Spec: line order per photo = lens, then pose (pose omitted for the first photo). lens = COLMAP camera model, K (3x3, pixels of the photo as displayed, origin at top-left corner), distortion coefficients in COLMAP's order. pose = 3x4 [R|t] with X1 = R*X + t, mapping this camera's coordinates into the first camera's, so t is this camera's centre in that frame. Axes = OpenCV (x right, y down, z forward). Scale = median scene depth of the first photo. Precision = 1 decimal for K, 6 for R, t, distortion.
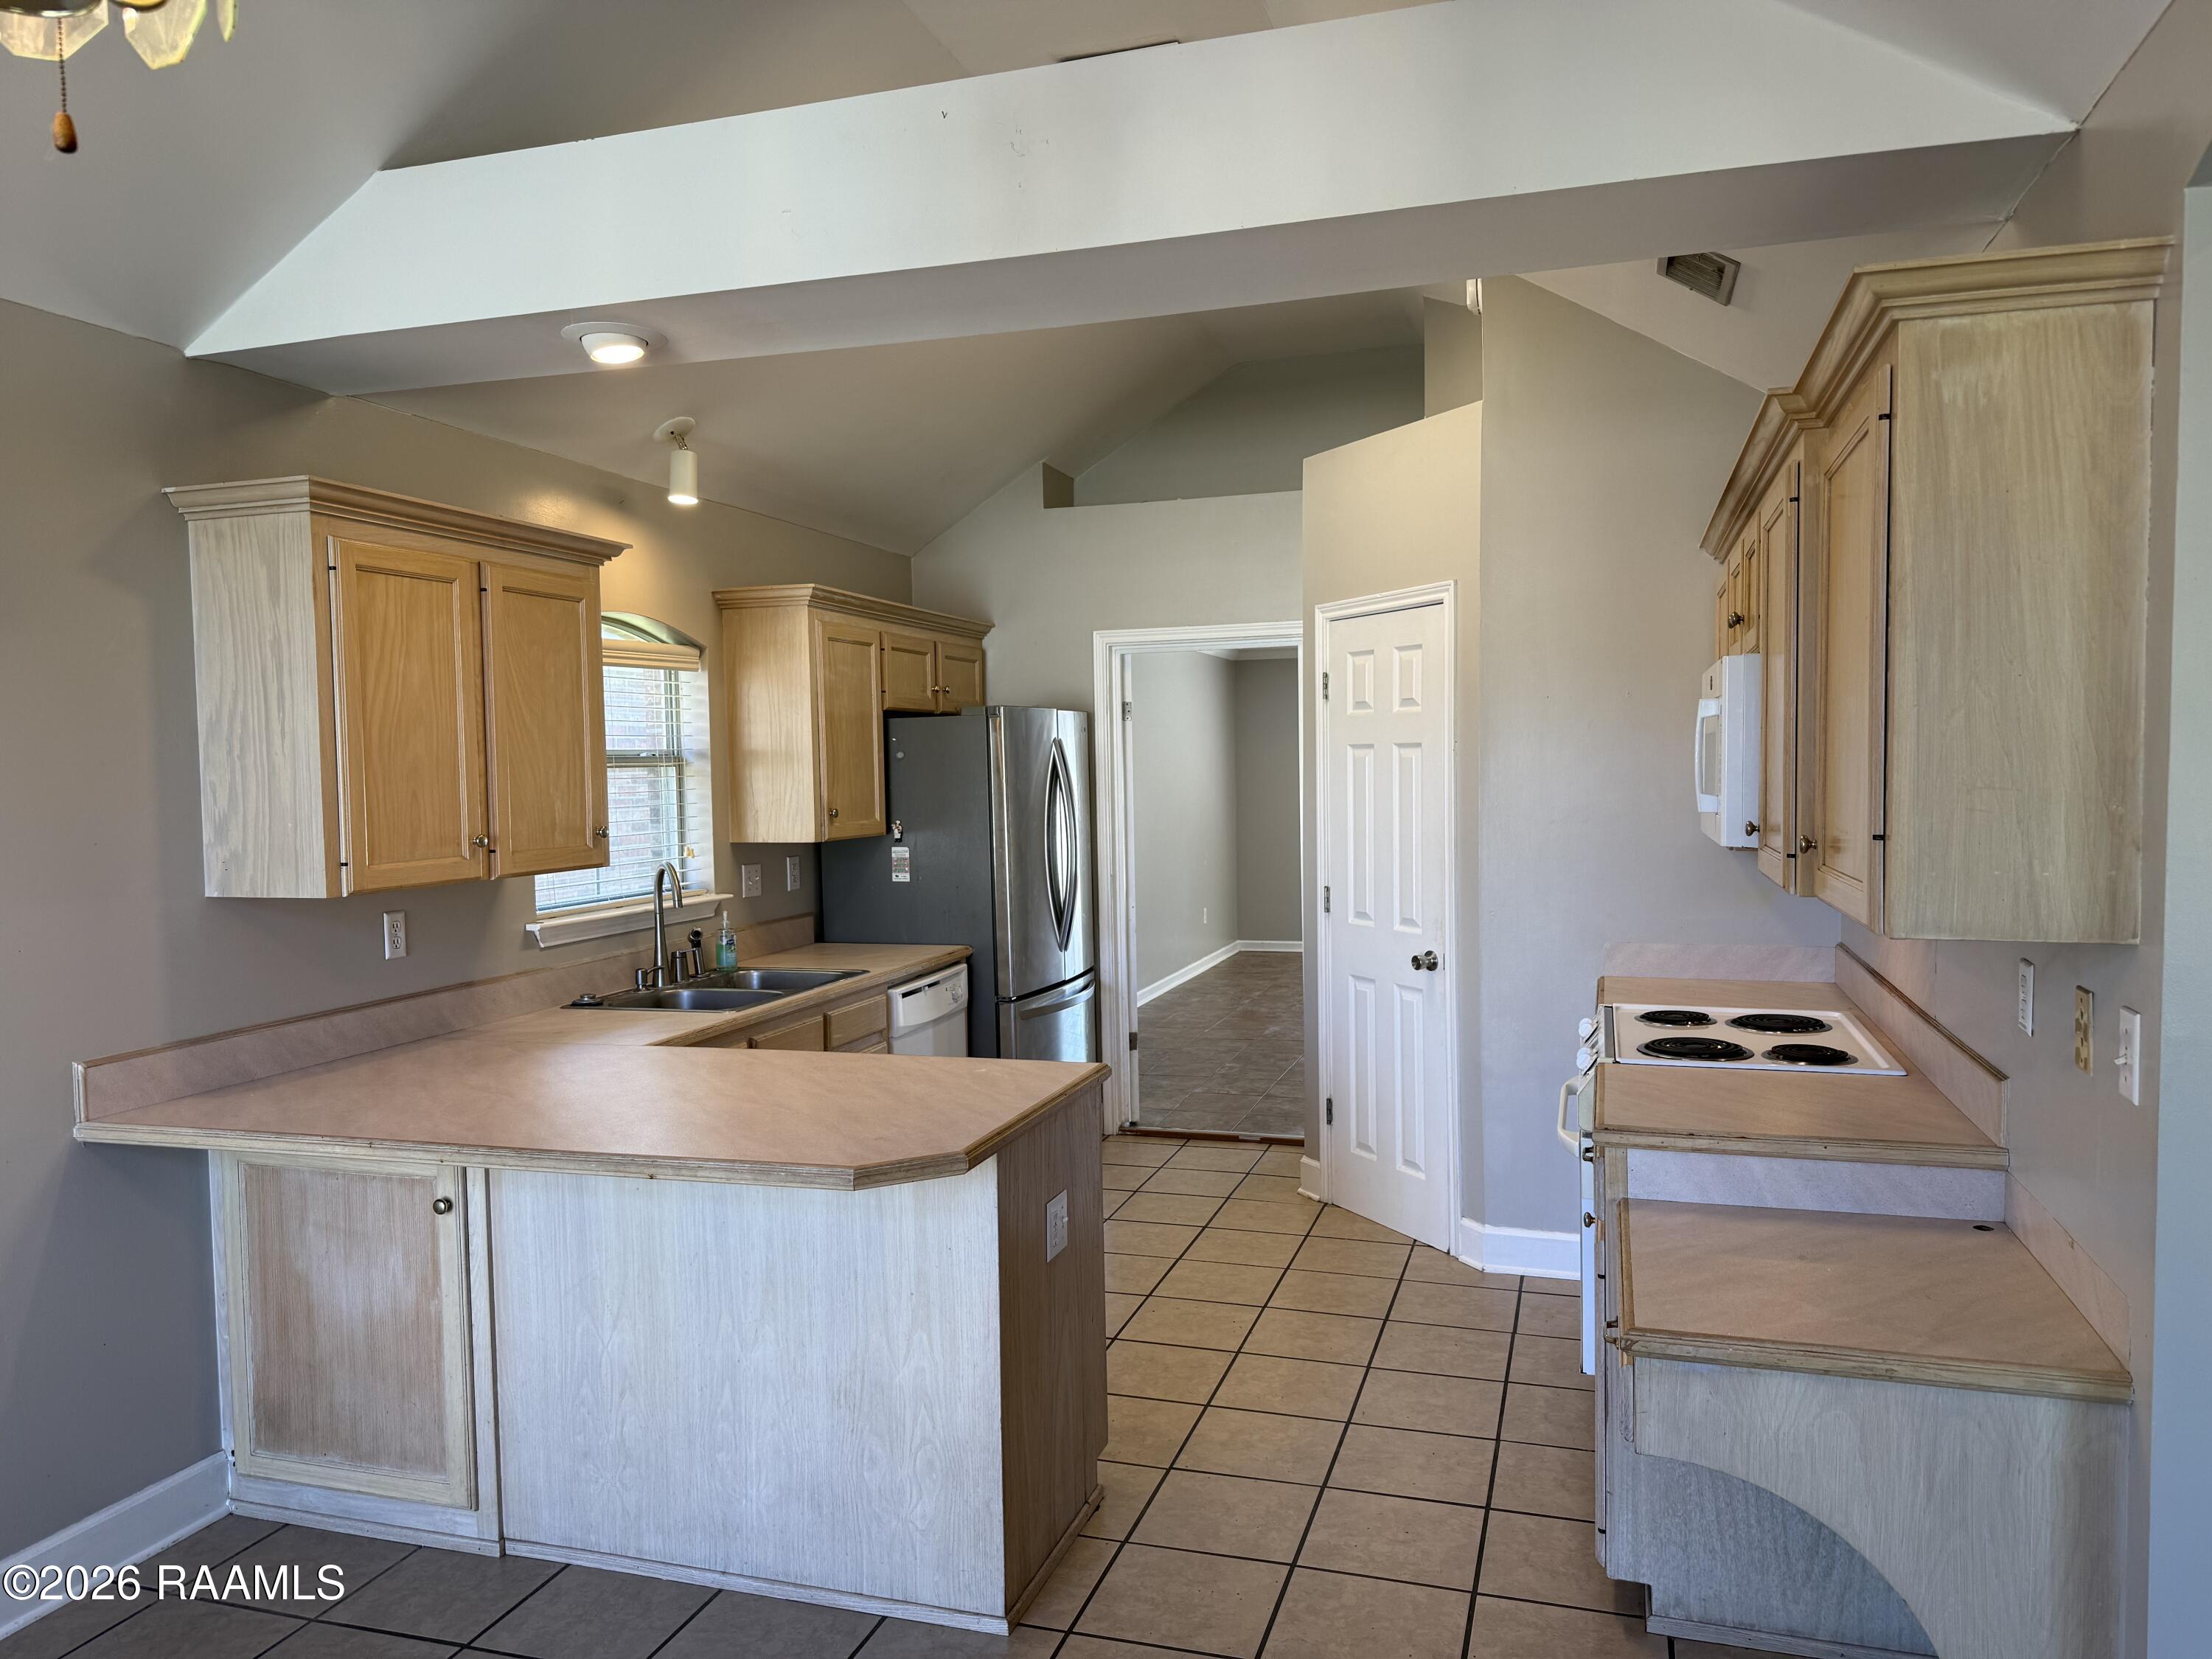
lens RADIAL K [[1560.7, 0, 1106.0], [0, 1560.7, 829.5], [0, 0, 1]] dist [0.037596, -0.032520]
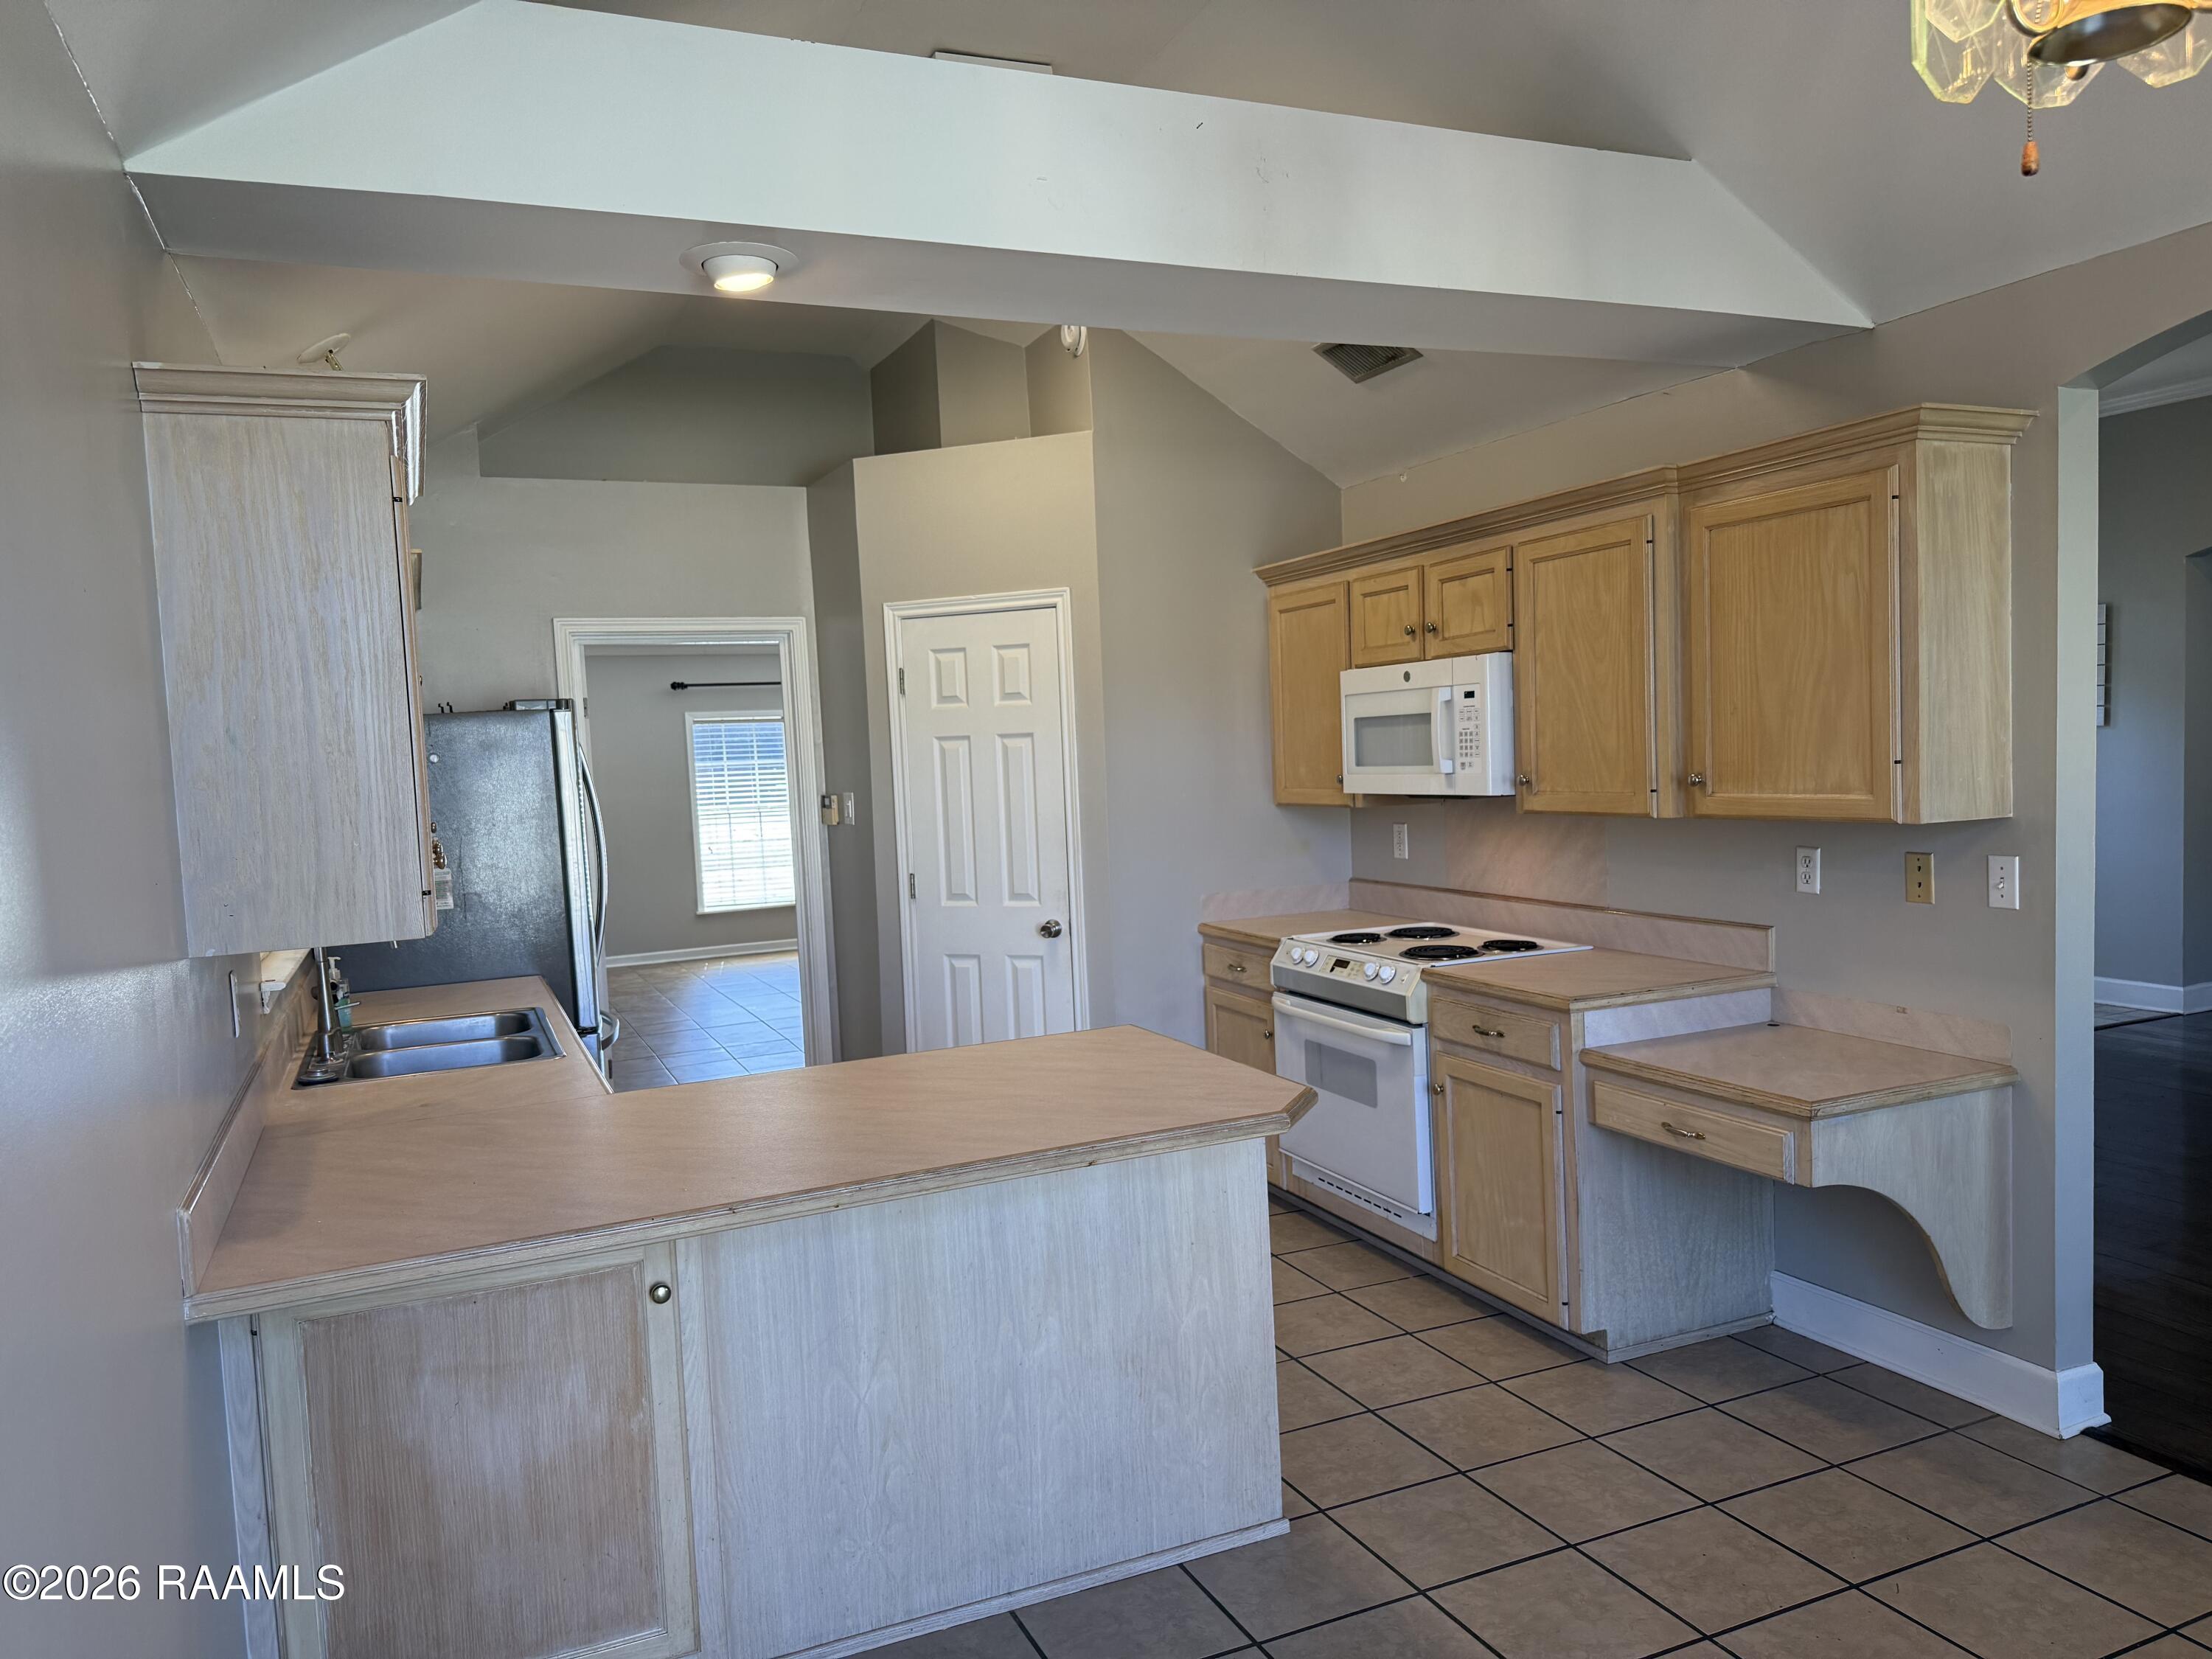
lens RADIAL K [[1564.6, 0, 1106.0], [0, 1564.6, 829.5], [0, 0, 1]] dist [0.108349, -0.161067]
pose [[0.748769, -0.056044, 0.660458, -0.803237], [0.062316, 0.997958, 0.014035, 0.000779], [-0.659896, 0.030649, 0.750732, 0.222509]]
